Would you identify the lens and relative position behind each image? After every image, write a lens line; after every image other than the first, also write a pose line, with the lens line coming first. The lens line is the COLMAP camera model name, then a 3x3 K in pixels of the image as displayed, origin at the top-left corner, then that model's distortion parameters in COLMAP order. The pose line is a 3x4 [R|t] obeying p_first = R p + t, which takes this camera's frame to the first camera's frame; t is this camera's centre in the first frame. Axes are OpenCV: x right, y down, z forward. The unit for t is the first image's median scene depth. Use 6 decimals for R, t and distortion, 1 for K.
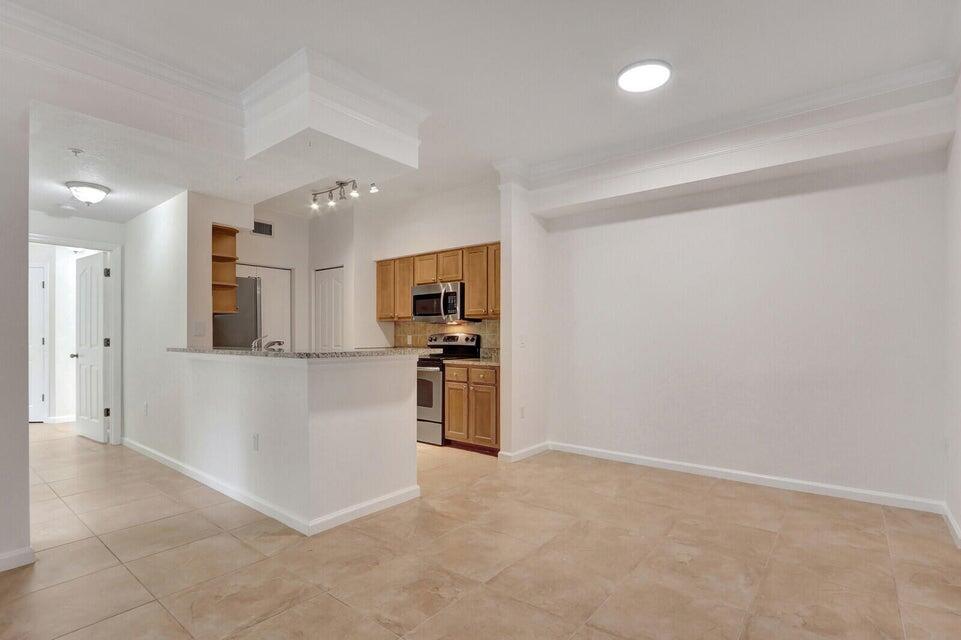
lens RADIAL K [[466.1, 0, 478.6], [0, 466.1, 338.7], [0, 0, 1]] dist [-0.000852, 0.000105]
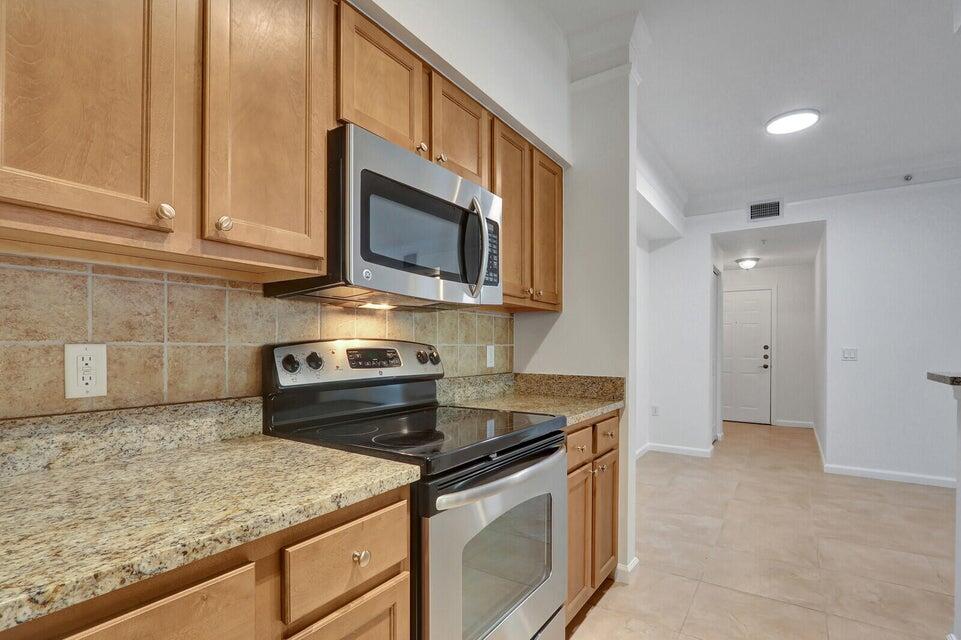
lens RADIAL K [[462.1, 0, 481.3], [0, 462.1, 345.0], [0, 0, 1]] dist [-0.001201, -0.000262]
pose [[-0.088546, 0.003365, 0.996066, -0.393962], [0.001431, 0.999994, -0.003251, -0.007335], [-0.996071, 0.001138, -0.088550, 1.026884]]
